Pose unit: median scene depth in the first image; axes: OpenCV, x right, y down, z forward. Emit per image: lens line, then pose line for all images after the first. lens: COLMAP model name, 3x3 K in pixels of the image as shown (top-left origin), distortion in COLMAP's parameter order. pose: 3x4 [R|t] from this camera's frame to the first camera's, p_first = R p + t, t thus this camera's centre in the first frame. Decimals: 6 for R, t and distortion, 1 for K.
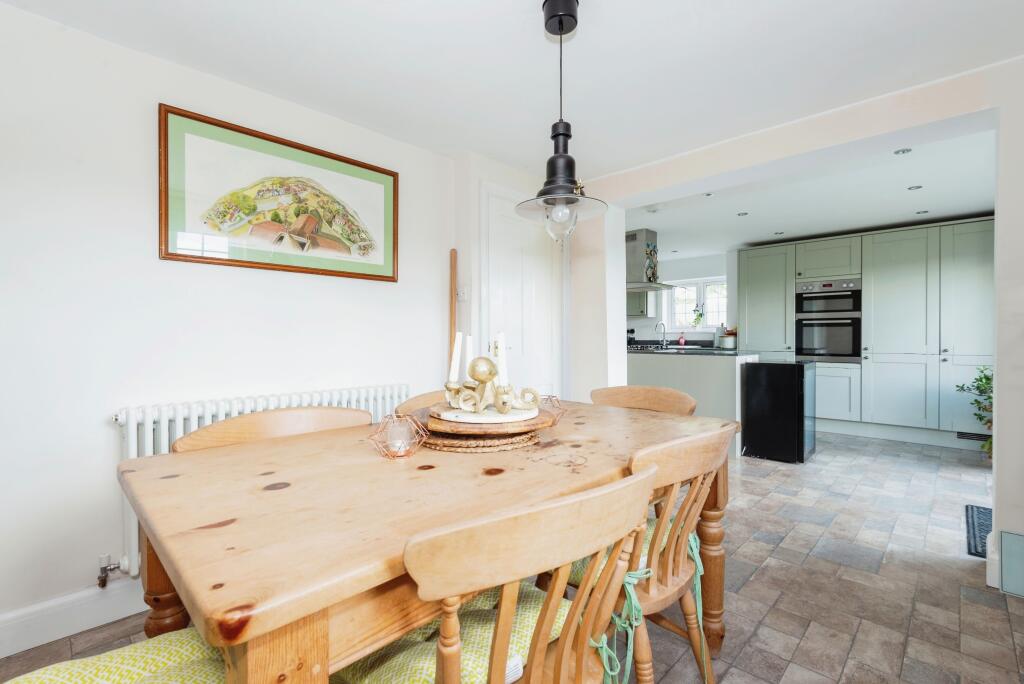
lens RADIAL K [[456.6, 0, 531.3], [0, 456.6, 337.7], [0, 0, 1]] dist [0.021632, -0.000837]
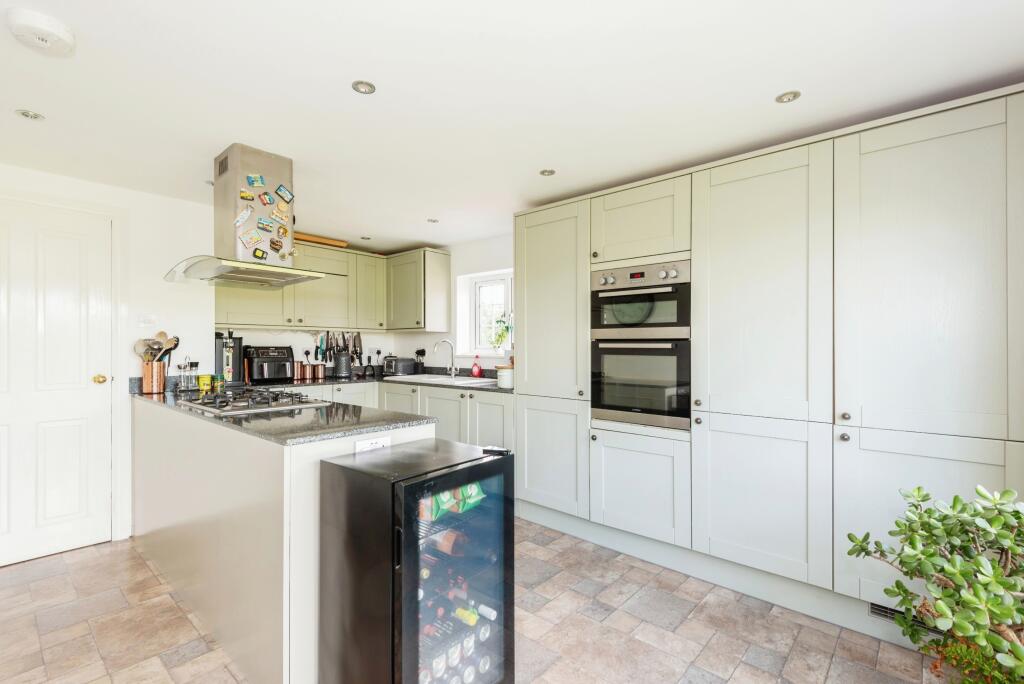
lens RADIAL K [[456.6, 0, 507.8], [0, 456.6, 350.8], [0, 0, 1]] dist [0.021632, -0.000837]
pose [[0.999883, -0.000984, 0.015293, 0.504542], [0.000807, 0.999933, 0.011579, -0.036151], [-0.015303, -0.011566, 0.999816, 0.504856]]
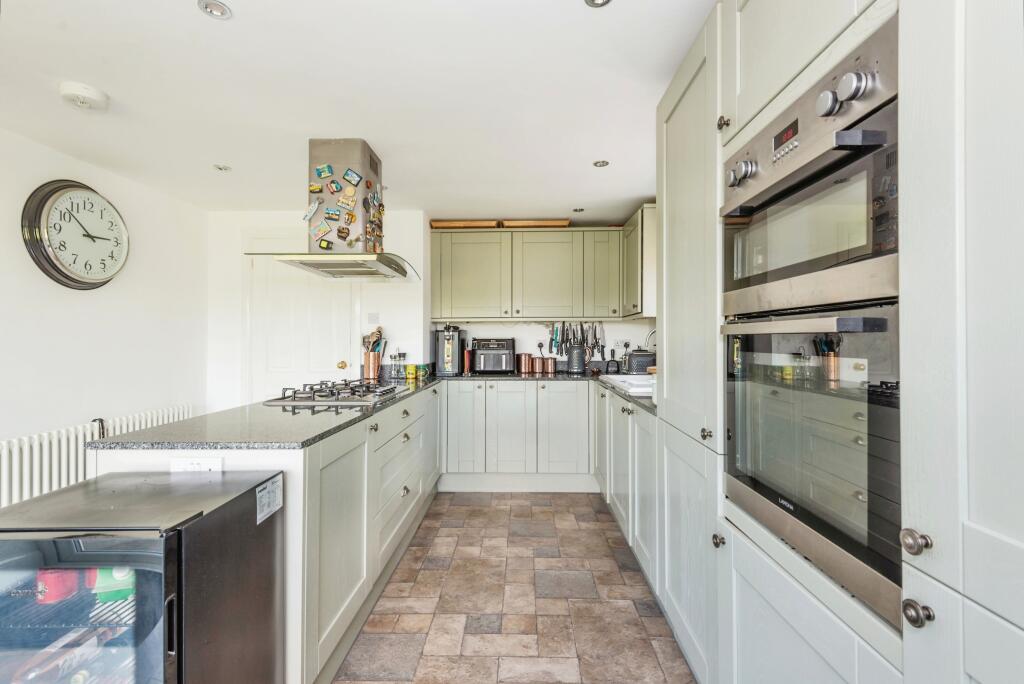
lens RADIAL K [[456.6, 0, 511.1], [0, 456.6, 344.3], [0, 0, 1]] dist [0.021632, -0.000837]
pose [[0.662470, 0.001557, -0.749087, 0.731679], [0.008136, 0.999924, 0.009274, -0.032069], [0.749045, -0.012238, 0.662407, 0.815164]]
